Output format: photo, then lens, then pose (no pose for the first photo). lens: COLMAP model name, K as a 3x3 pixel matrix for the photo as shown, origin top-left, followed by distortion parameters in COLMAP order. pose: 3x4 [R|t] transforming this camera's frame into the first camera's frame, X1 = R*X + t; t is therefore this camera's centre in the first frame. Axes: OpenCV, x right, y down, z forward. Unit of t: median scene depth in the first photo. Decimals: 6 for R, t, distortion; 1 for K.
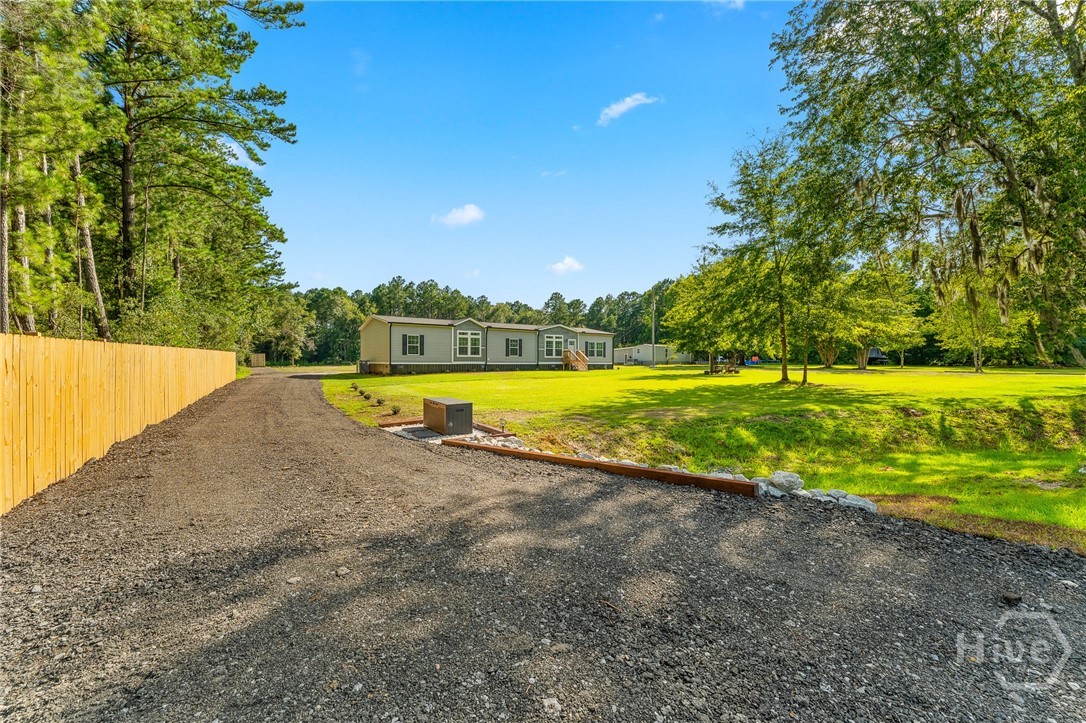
lens RADIAL K [[440.7, 0, 538.6], [0, 440.7, 362.3], [0, 0, 1]] dist [0.010741, 0.000377]
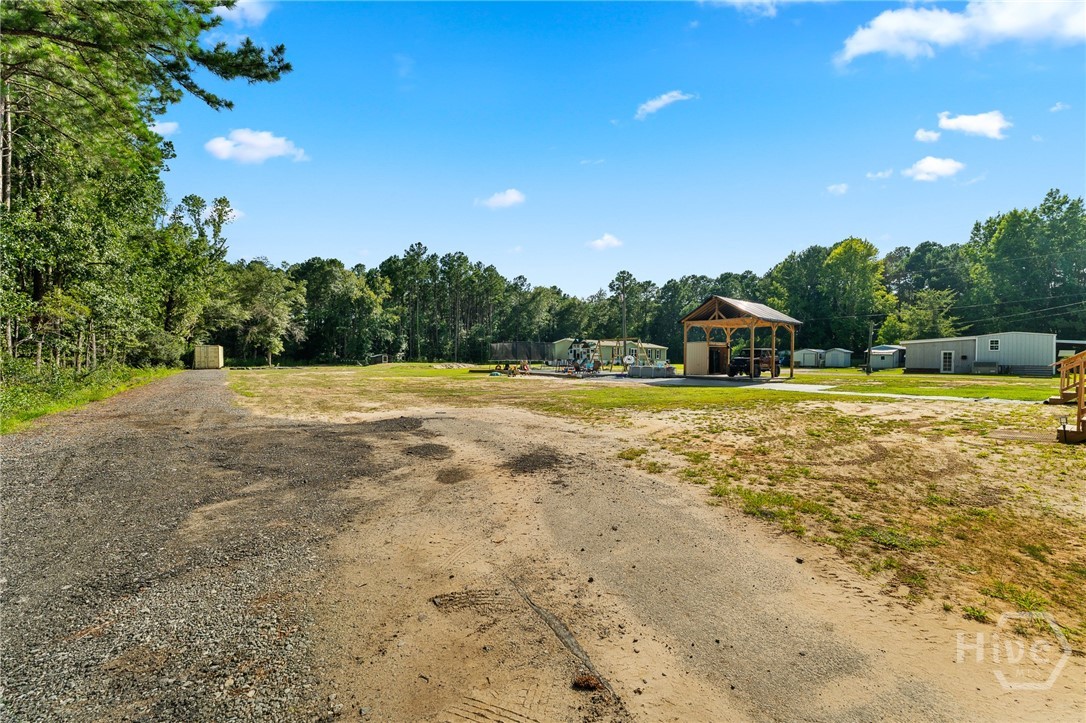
lens RADIAL K [[440.7, 0, 547.1], [0, 440.7, 362.0], [0, 0, 1]] dist [0.010741, 0.000377]
pose [[0.998740, 0.007306, 0.049645, -0.138646], [-0.007529, 0.999962, 0.004314, -0.002501], [-0.049612, -0.004683, 0.998758, 0.252707]]
